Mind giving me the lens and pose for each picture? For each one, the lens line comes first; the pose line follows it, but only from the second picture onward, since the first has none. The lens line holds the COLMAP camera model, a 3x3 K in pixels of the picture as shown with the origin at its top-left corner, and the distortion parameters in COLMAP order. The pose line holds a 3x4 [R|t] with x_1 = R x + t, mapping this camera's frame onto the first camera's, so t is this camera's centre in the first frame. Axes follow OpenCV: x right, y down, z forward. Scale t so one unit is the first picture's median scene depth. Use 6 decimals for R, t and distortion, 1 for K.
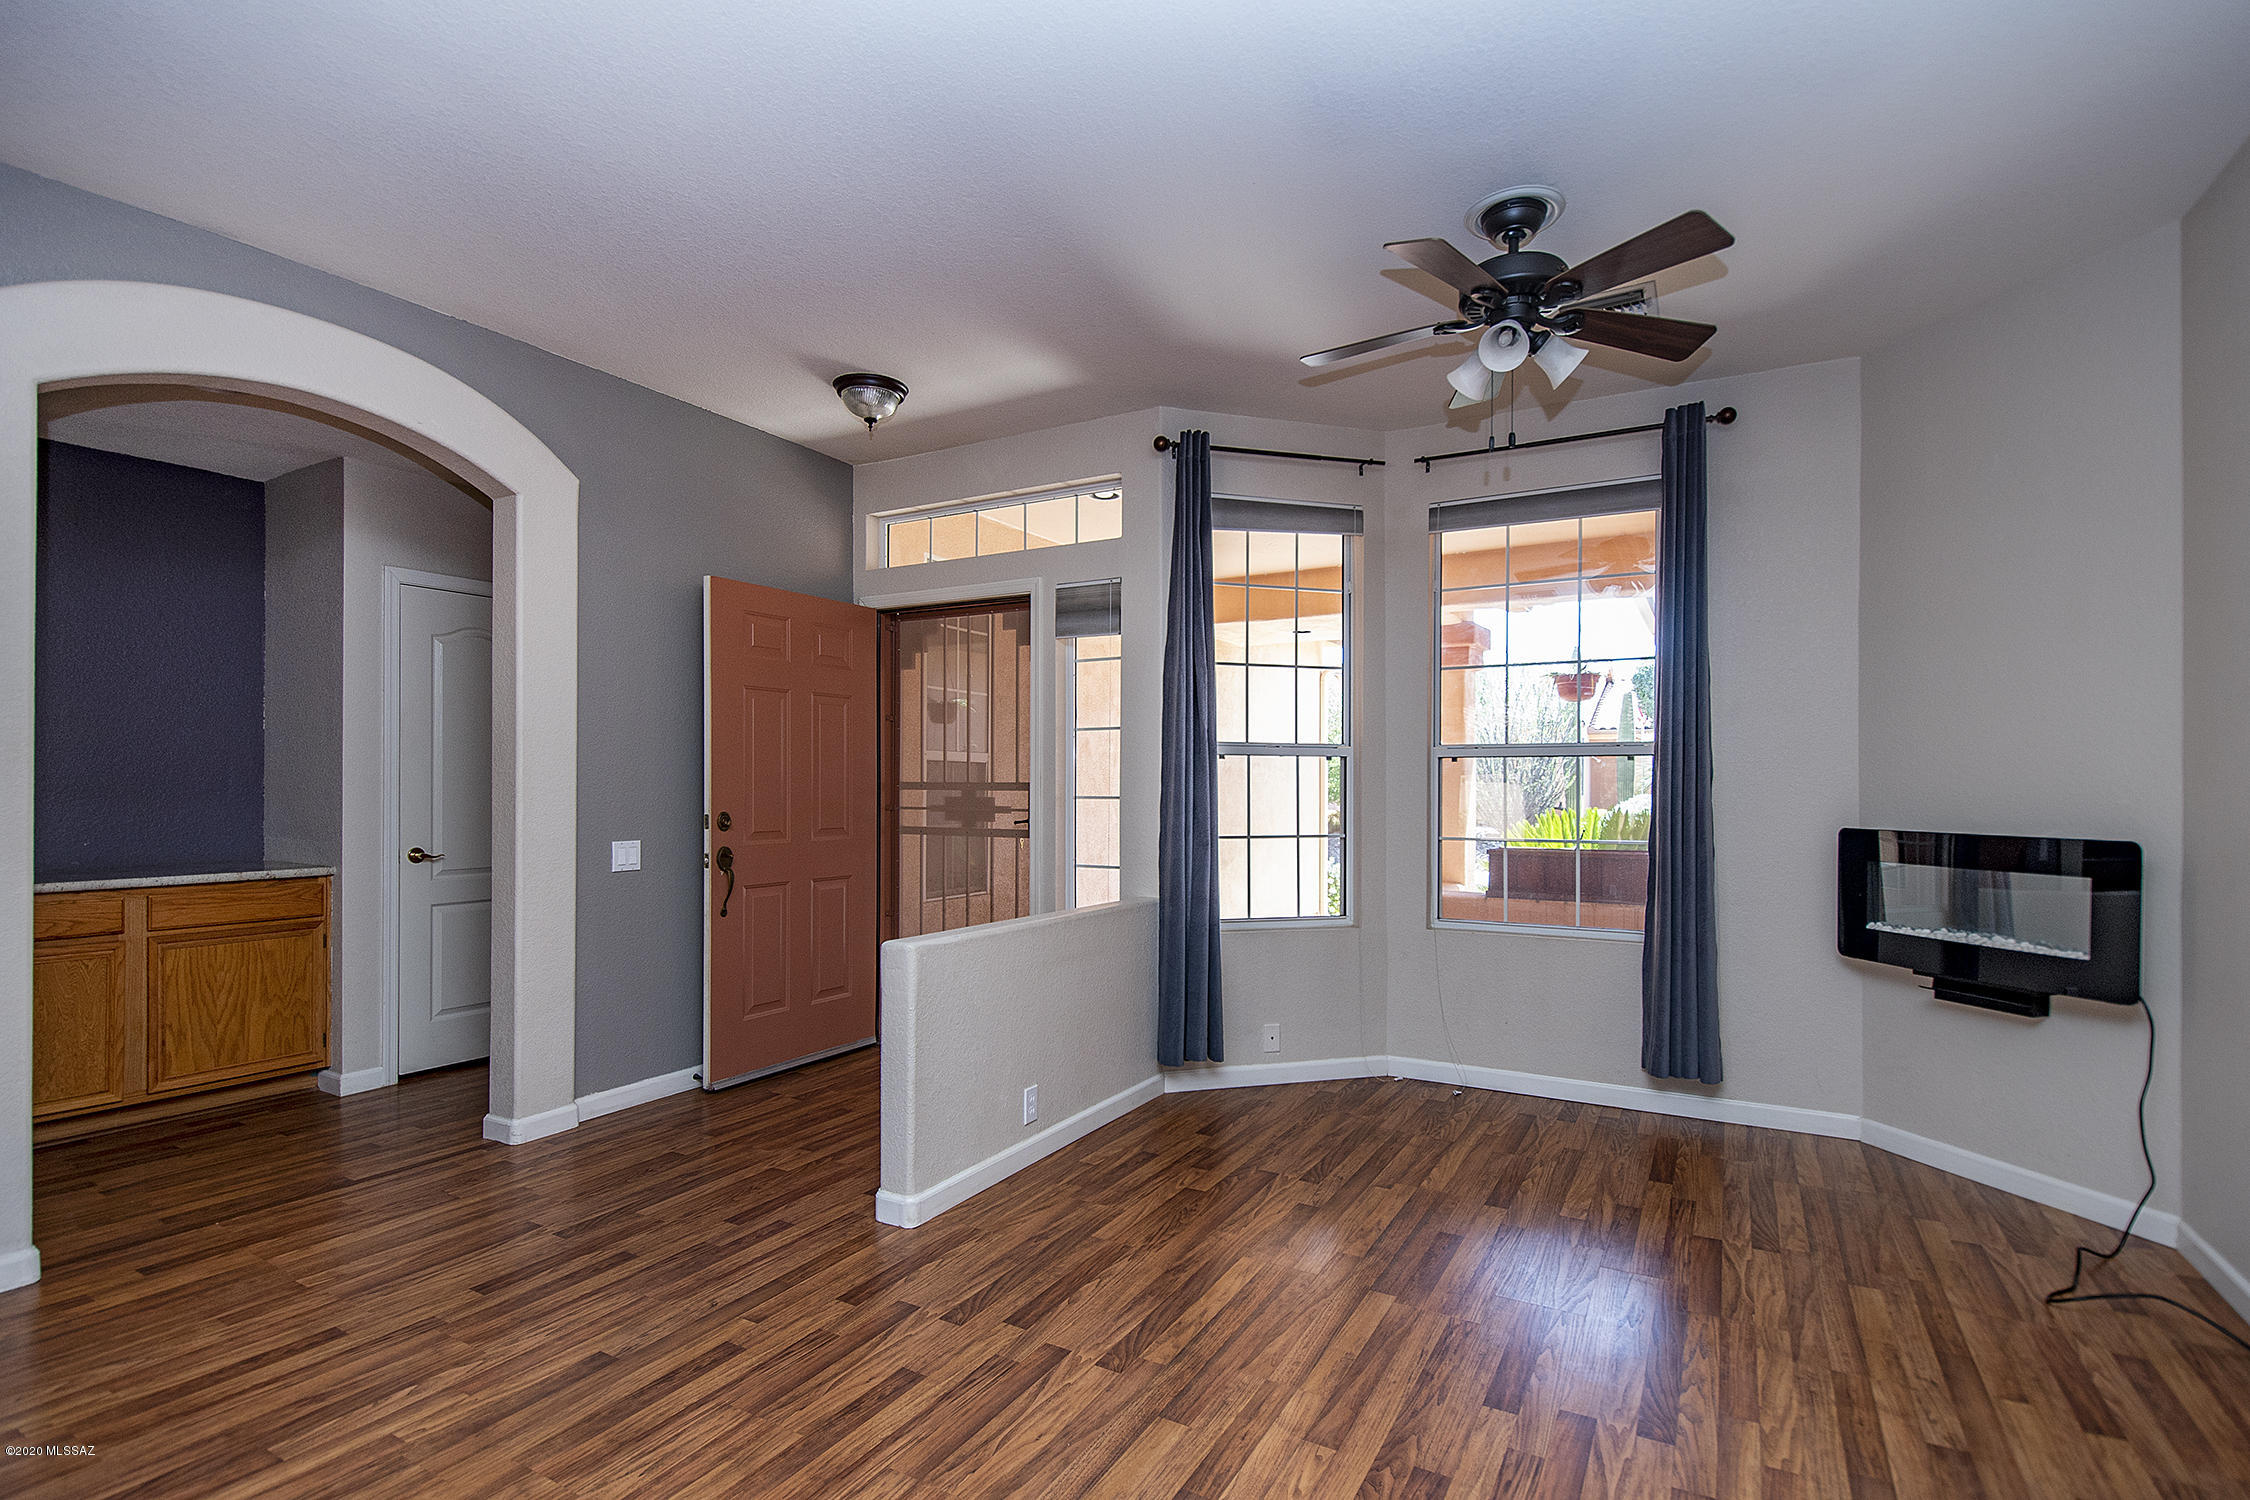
lens RADIAL K [[1073.7, 0, 1114.4], [0, 1073.7, 766.7], [0, 0, 1]] dist [-0.002943, -0.014418]
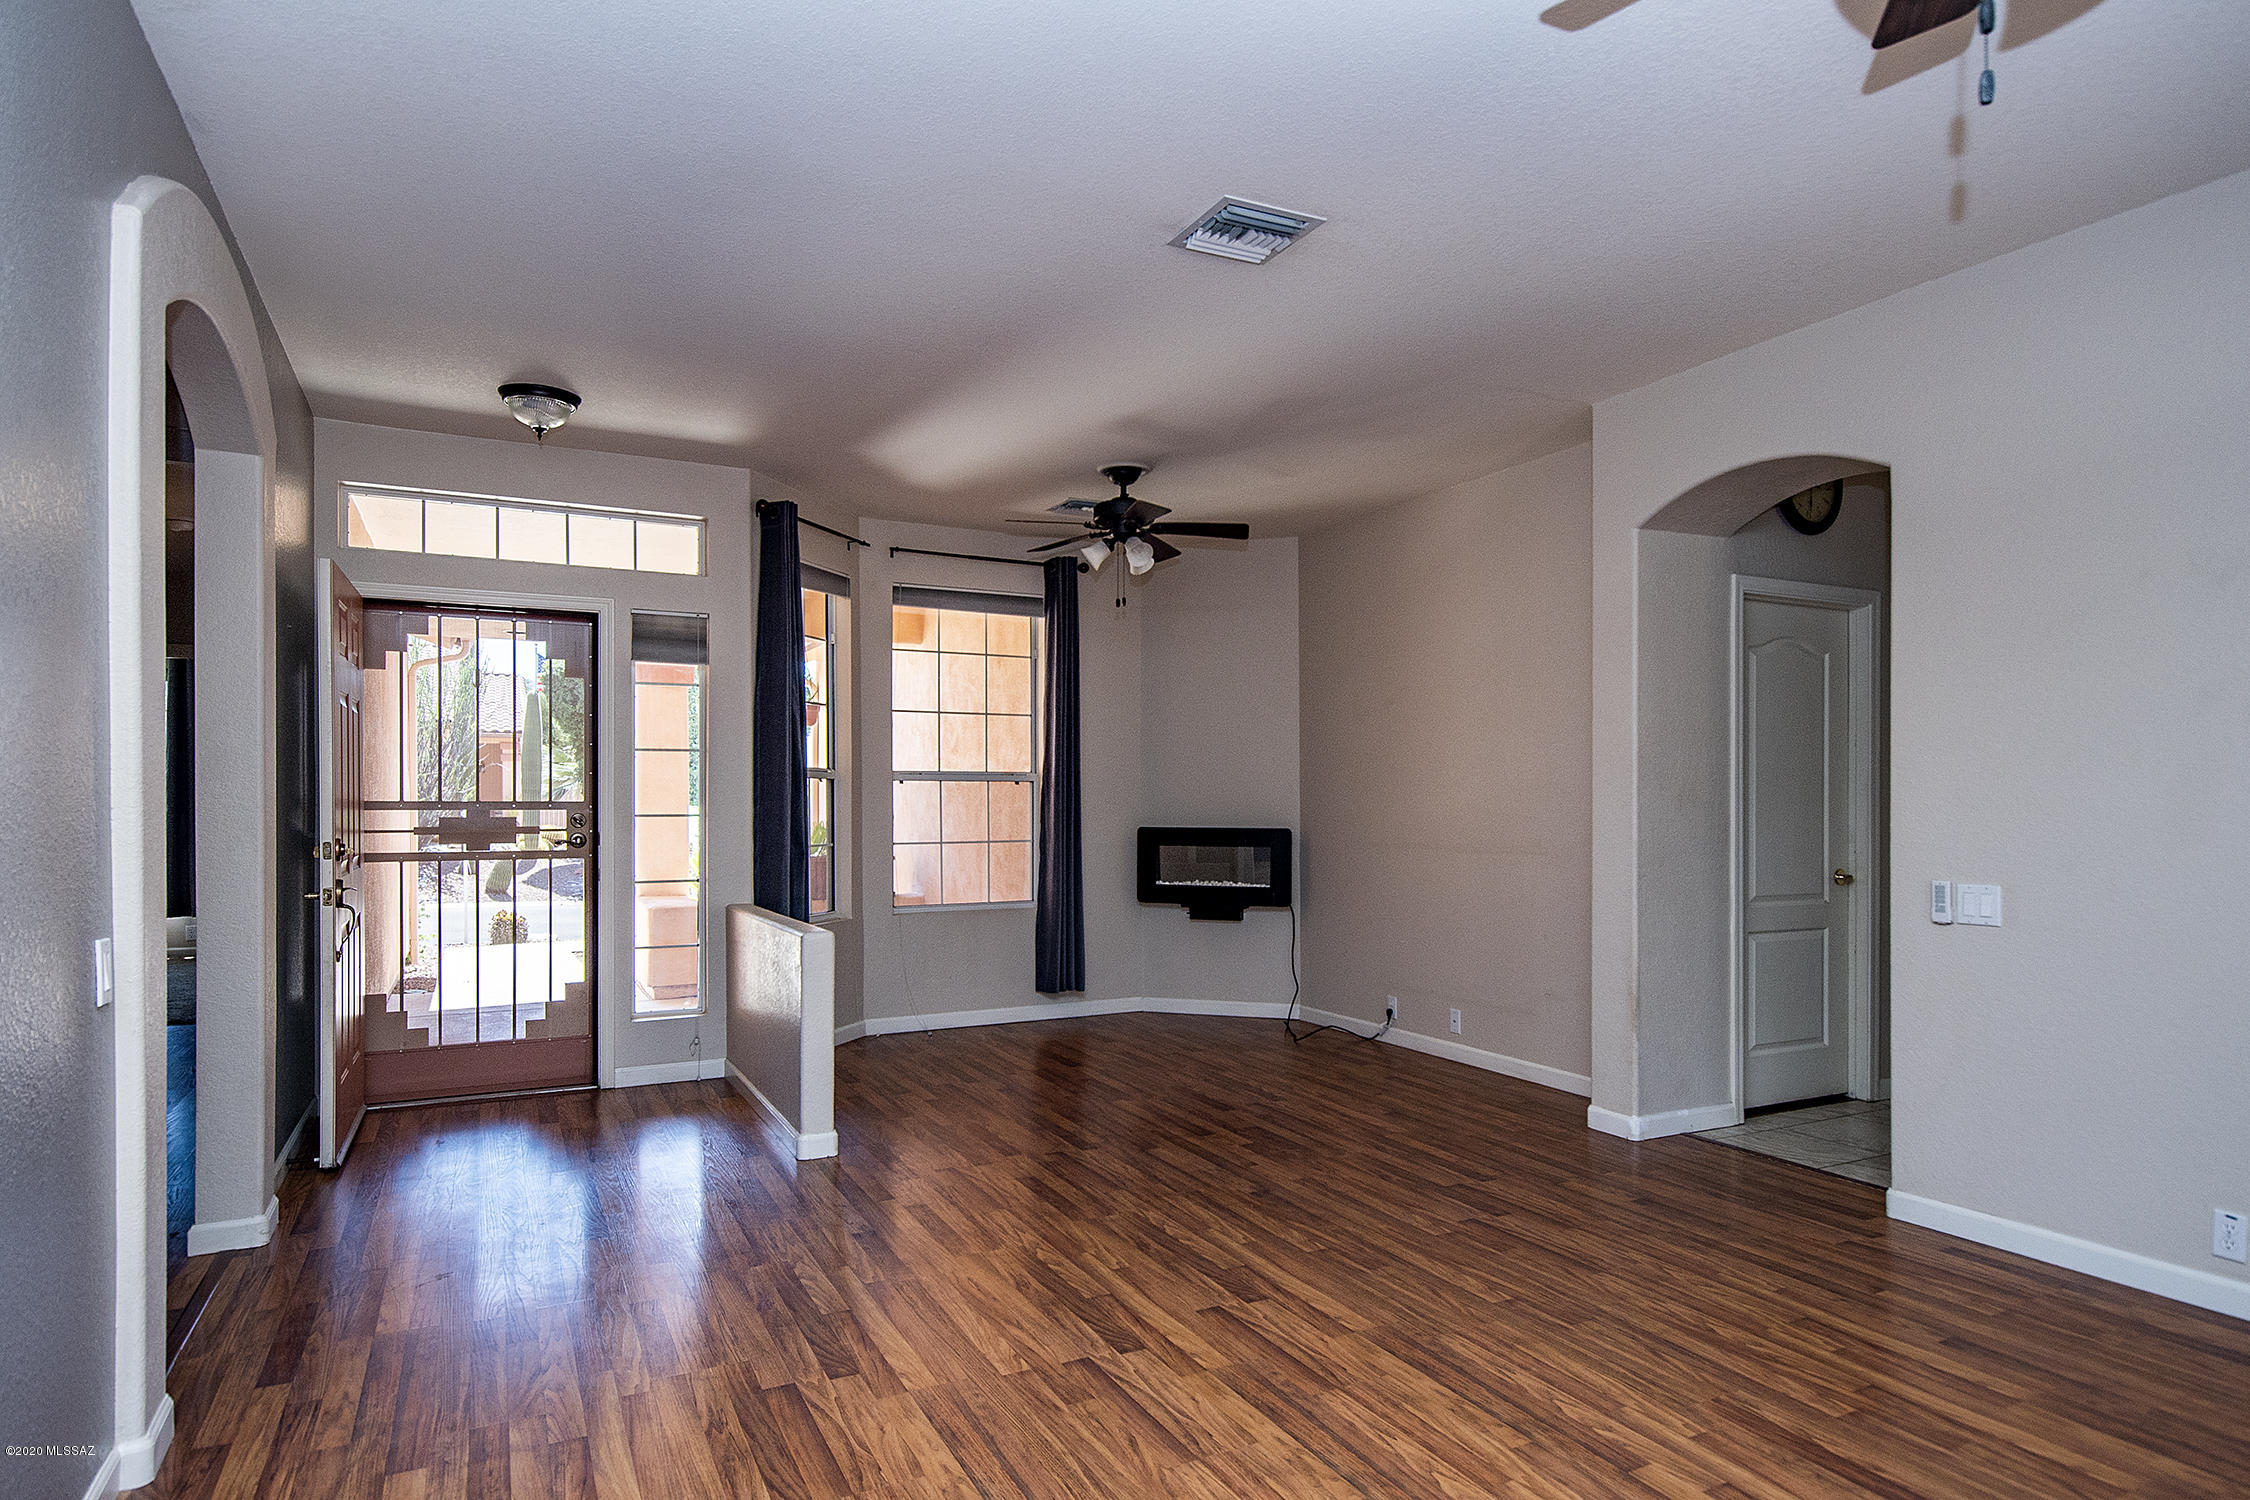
lens RADIAL K [[1260.2, 0, 1152.0], [0, 1260.2, 793.0], [0, 0, 1]] dist [0.006237, -0.005745]
pose [[0.534580, 0.002702, 0.845113, -0.943706], [-0.011825, 0.999921, 0.004283, -0.005102], [-0.845035, -0.012283, 0.534570, -0.080135]]
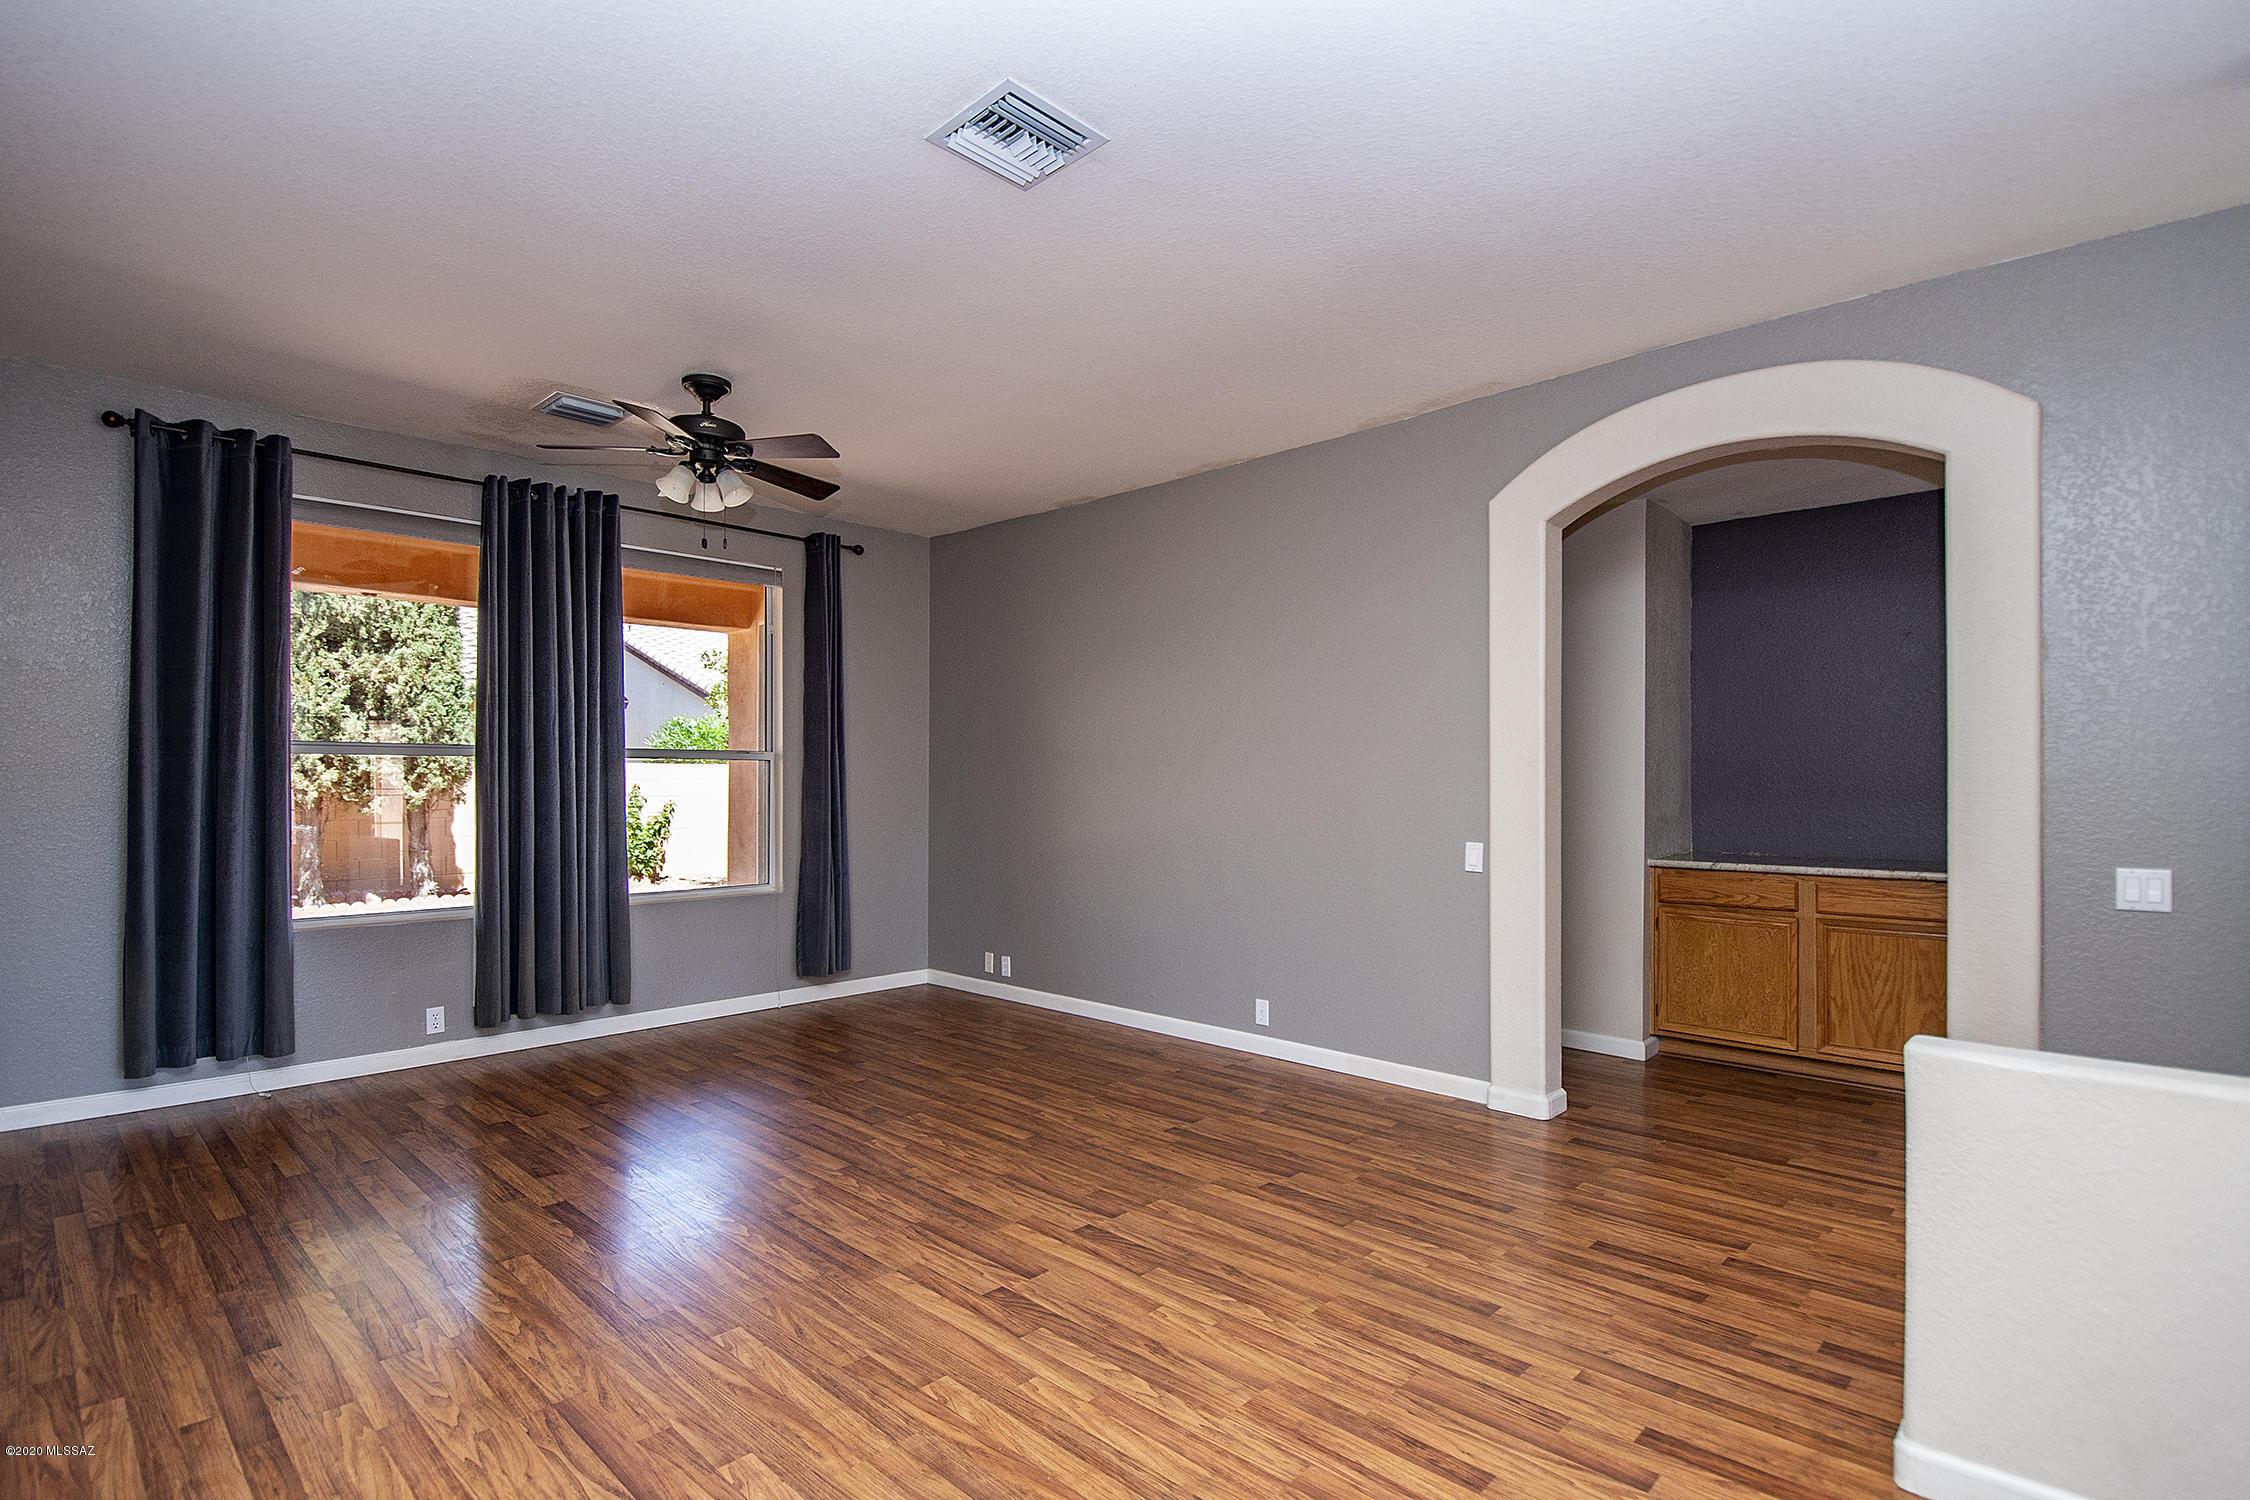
lens RADIAL K [[1073.7, 0, 1147.8], [0, 1073.7, 836.8], [0, 0, 1]] dist [-0.002943, -0.014418]
pose [[-0.223383, 0.049045, -0.973496, 0.380018], [0.012775, 0.998795, 0.047388, 0.006142], [0.974647, -0.001851, -0.223740, 0.528951]]
